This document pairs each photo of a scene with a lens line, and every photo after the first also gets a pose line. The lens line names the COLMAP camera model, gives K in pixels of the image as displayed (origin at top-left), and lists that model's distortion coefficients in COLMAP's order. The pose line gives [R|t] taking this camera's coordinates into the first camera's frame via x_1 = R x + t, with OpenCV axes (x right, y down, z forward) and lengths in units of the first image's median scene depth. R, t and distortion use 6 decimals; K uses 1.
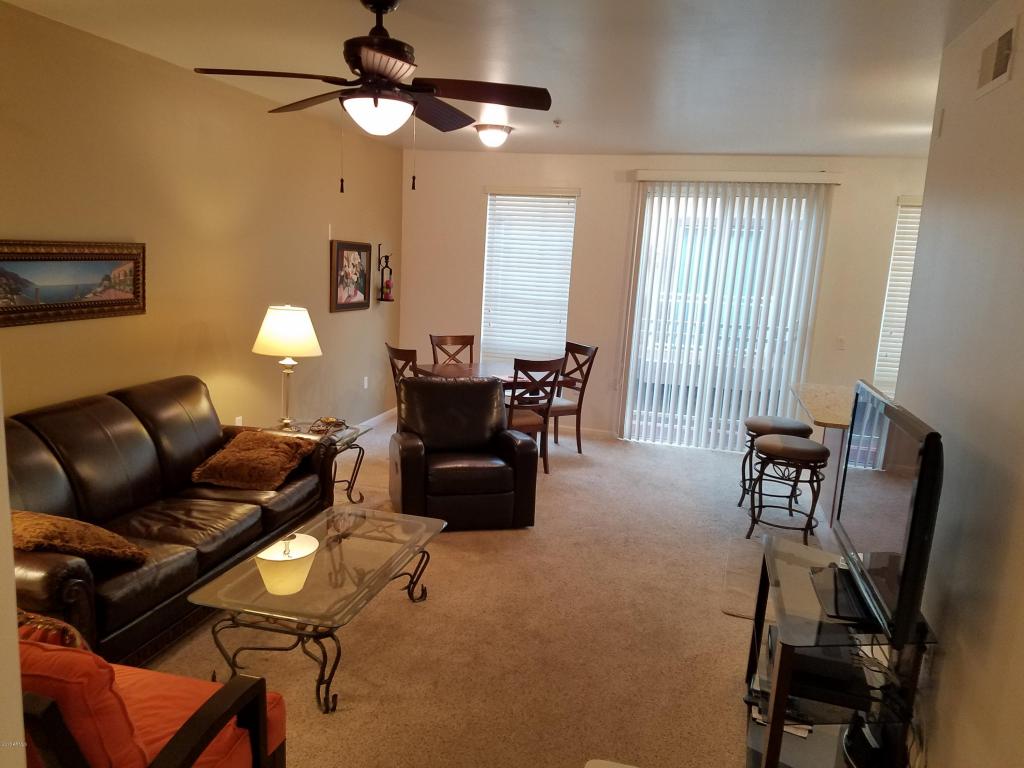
lens RADIAL K [[773.4, 0, 499.3], [0, 773.4, 411.7], [0, 0, 1]] dist [0.147533, -0.238612]
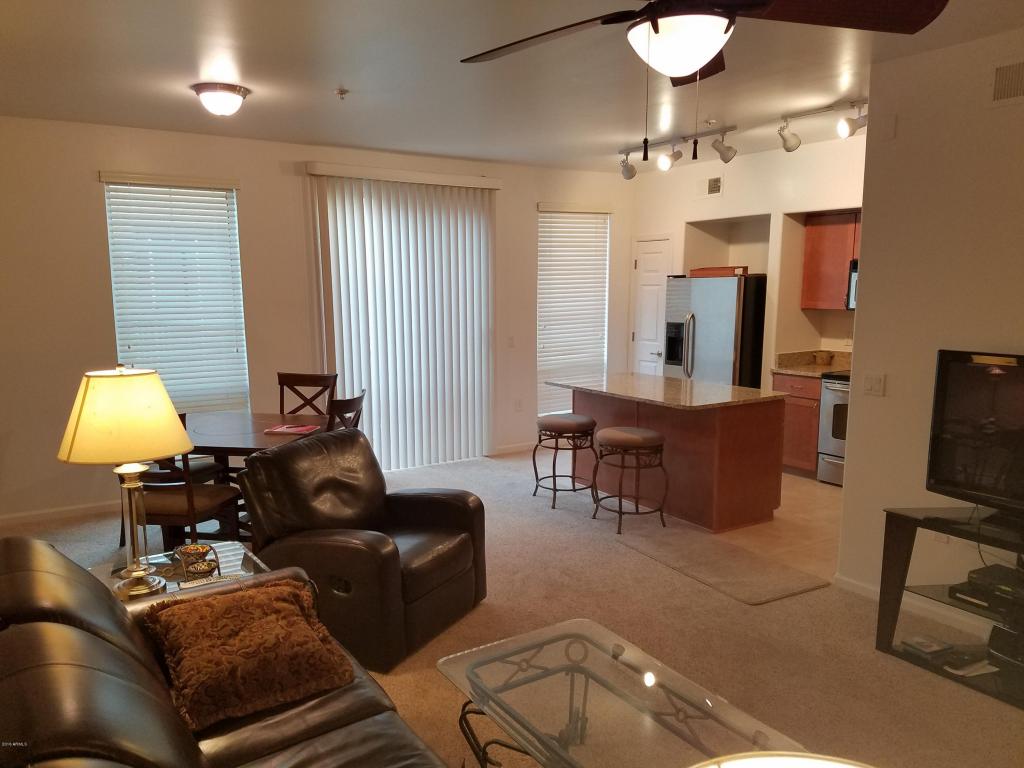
lens RADIAL K [[773.4, 0, 499.3], [0, 773.4, 411.7], [0, 0, 1]] dist [0.147533, -0.238612]
pose [[0.660736, -0.175701, 0.729765, -0.426528], [0.185748, 0.980253, 0.067832, -0.078232], [-0.727273, 0.090733, 0.680324, 0.364186]]
